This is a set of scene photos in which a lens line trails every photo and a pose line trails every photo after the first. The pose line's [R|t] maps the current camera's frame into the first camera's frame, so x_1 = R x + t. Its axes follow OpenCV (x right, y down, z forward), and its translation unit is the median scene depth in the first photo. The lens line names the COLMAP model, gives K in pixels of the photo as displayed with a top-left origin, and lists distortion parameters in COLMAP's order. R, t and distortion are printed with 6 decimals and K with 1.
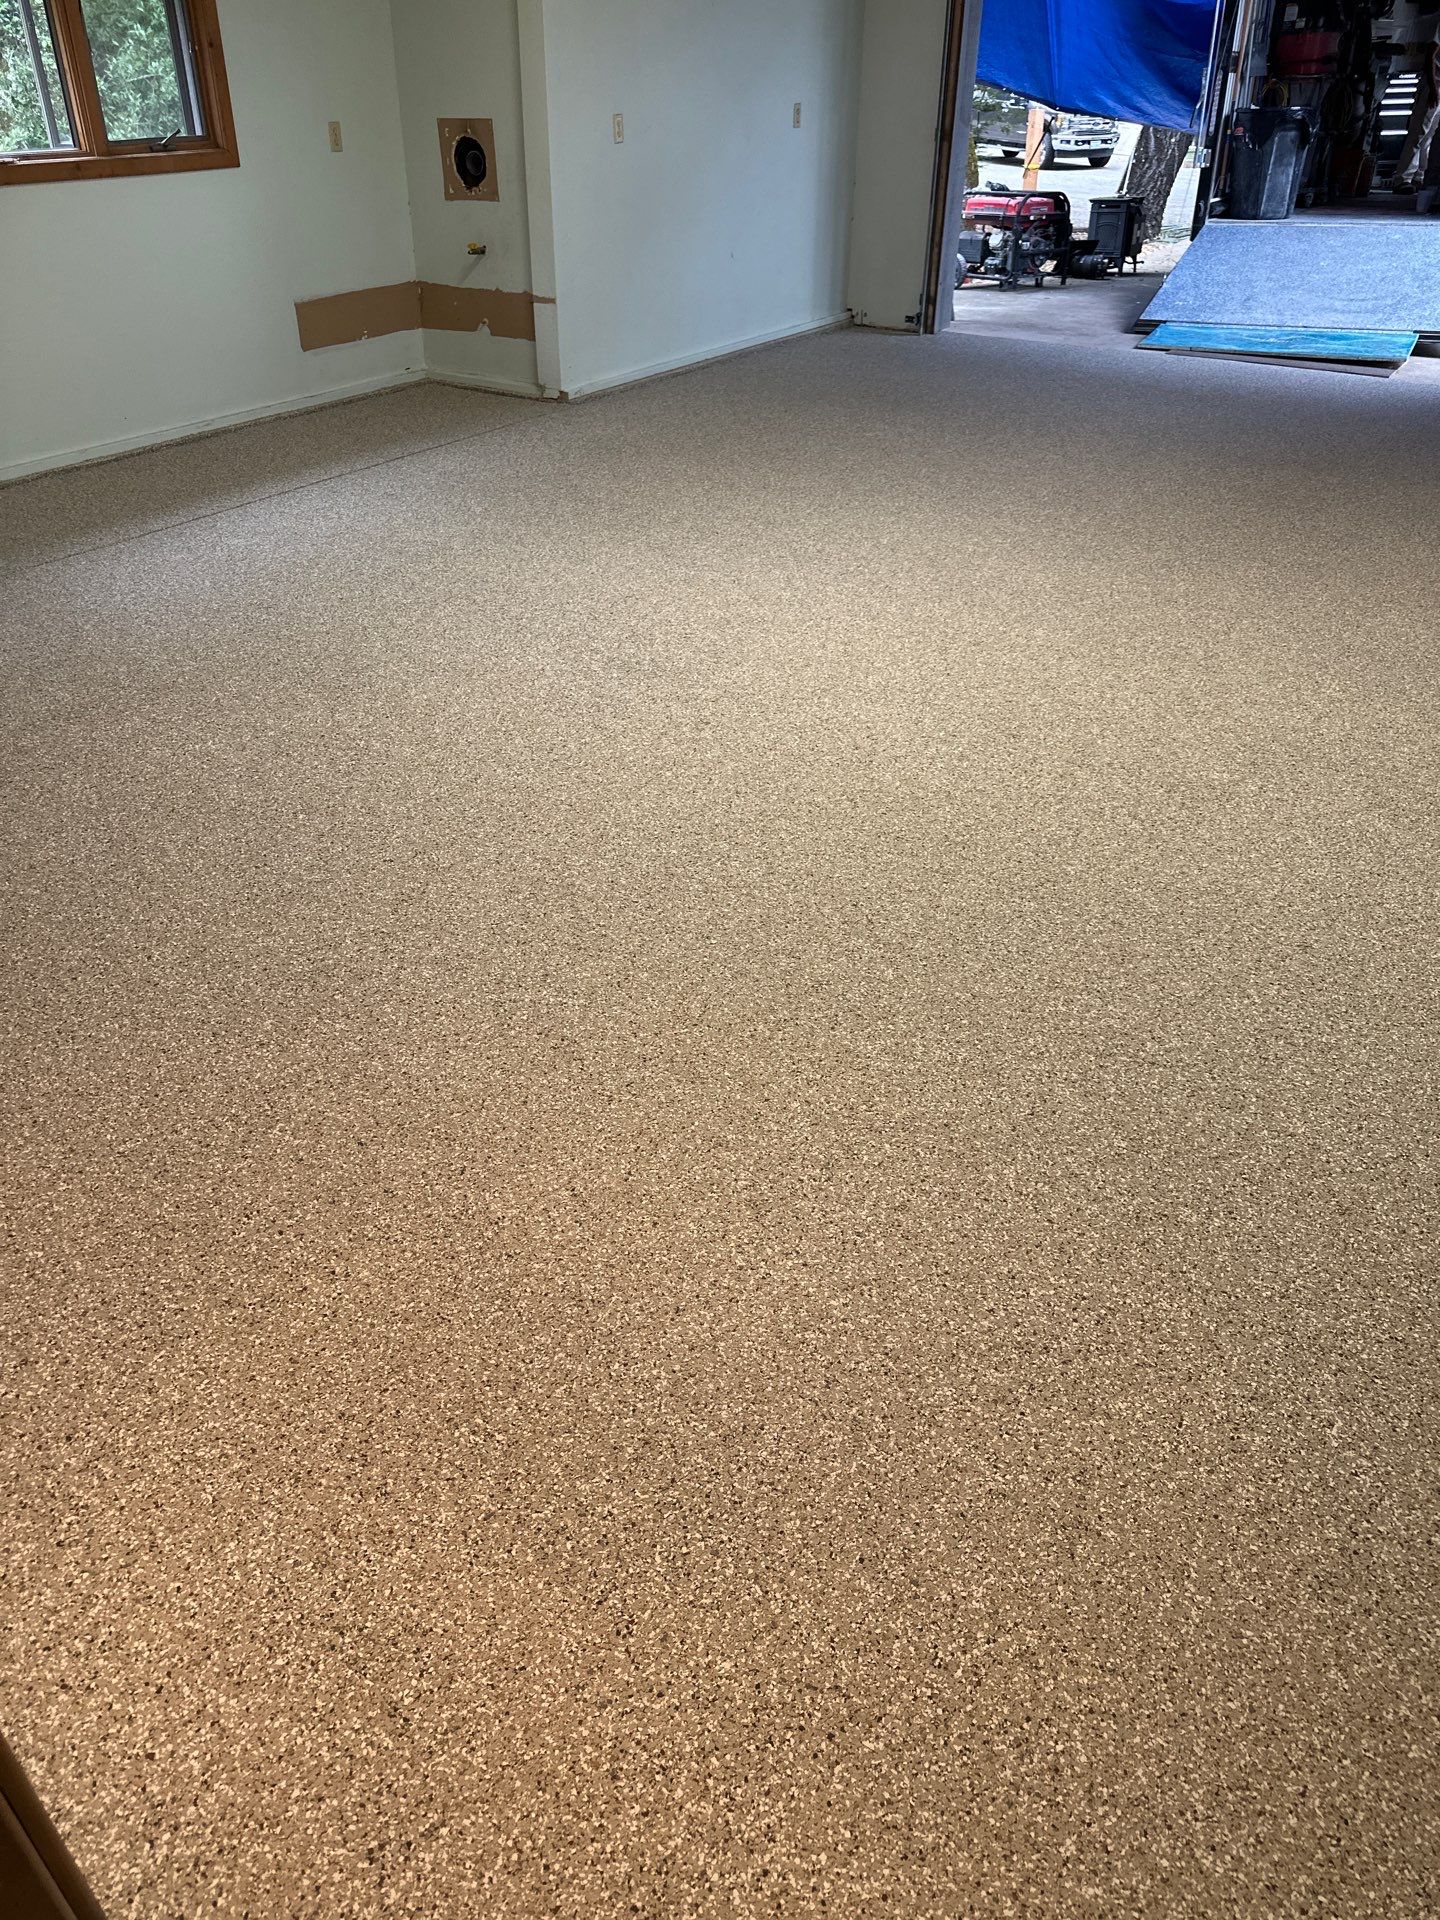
lens RADIAL K [[1338.3, 0, 733.0], [0, 1338.3, 962.2], [0, 0, 1]] dist [0.030721, -0.037763]
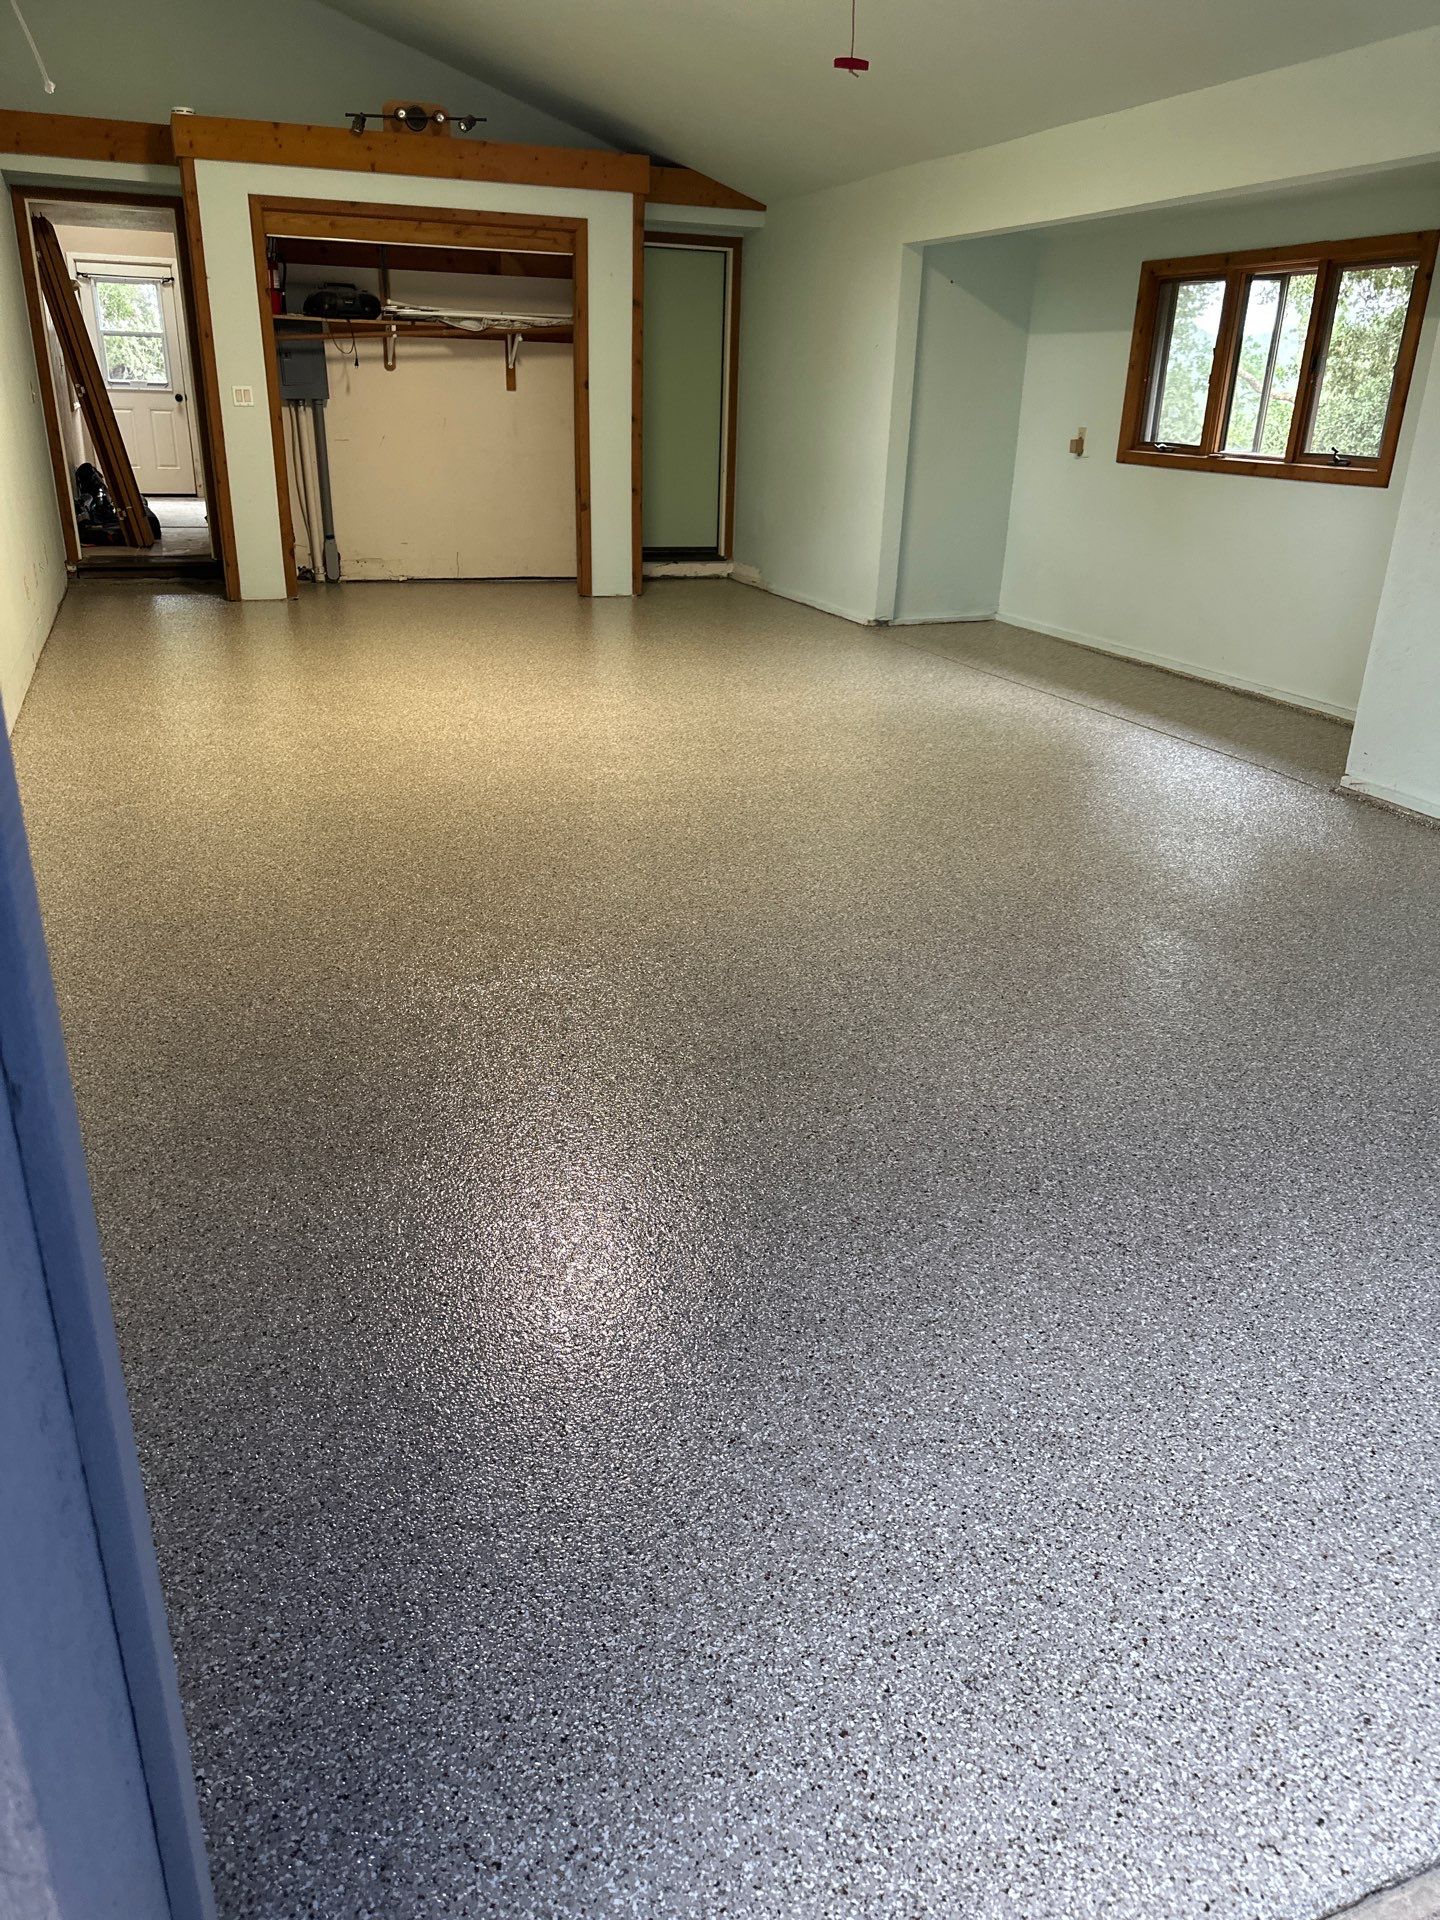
lens RADIAL K [[1338.3, 0, 718.9], [0, 1338.3, 997.2], [0, 0, 1]] dist [0.030721, -0.037763]
pose [[-0.606410, 0.299846, -0.736451, 0.681514], [-0.478053, 0.602620, 0.638995, -0.653198], [0.635400, 0.739555, -0.222092, 1.011794]]
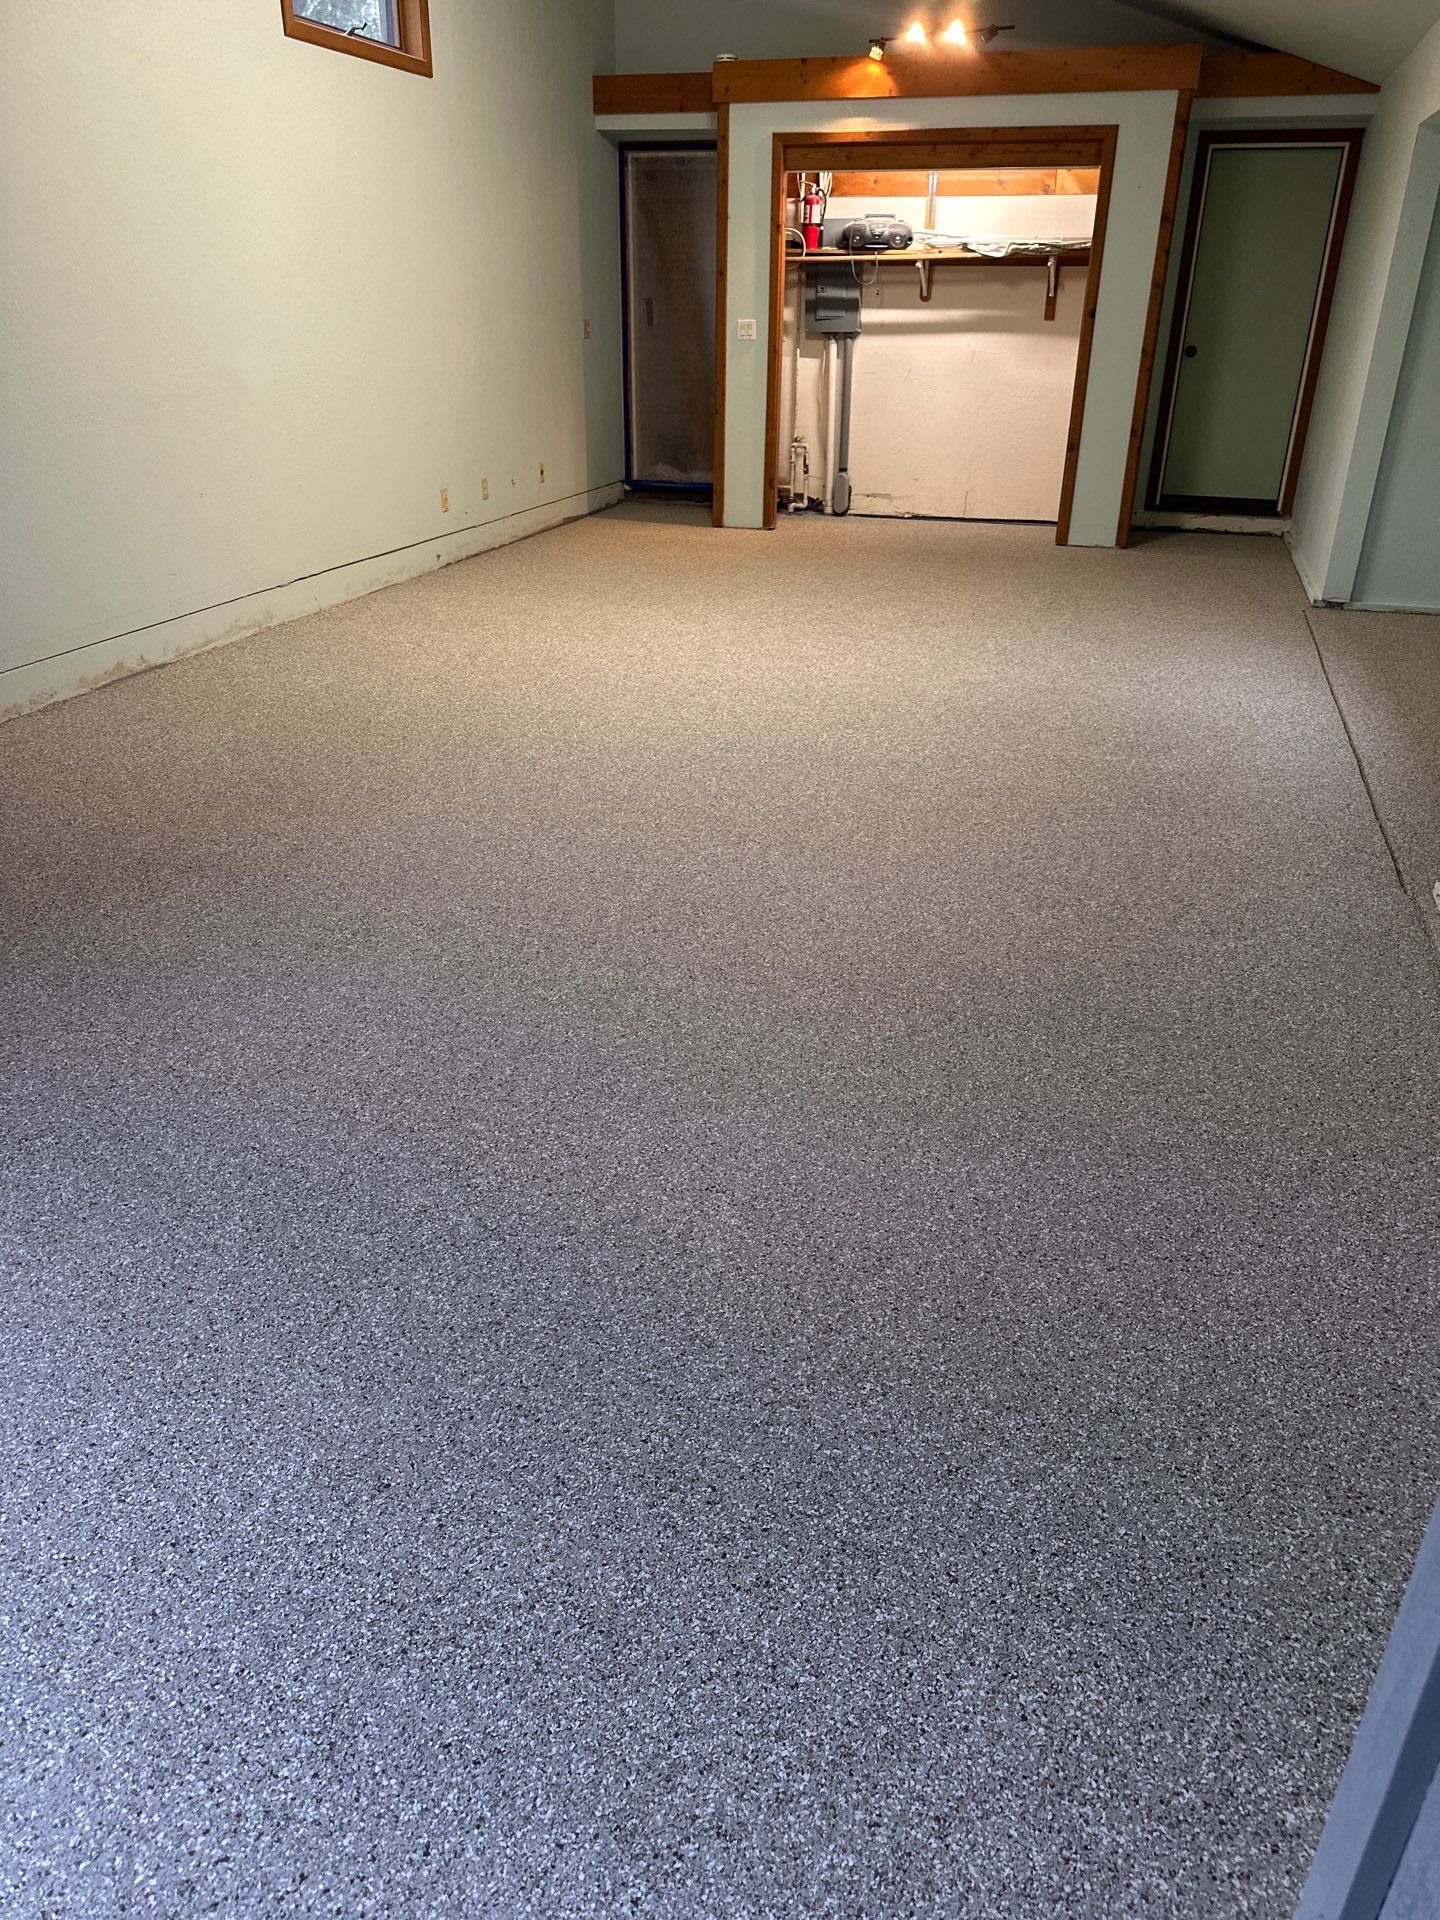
lens RADIAL K [[1338.3, 0, 714.5], [0, 1338.3, 986.5], [0, 0, 1]] dist [0.030721, -0.037763]
pose [[-0.968885, 0.094623, -0.228709, 0.272286], [-0.155681, 0.485382, 0.860330, -0.794159], [0.192418, 0.869167, -0.455549, 1.190698]]
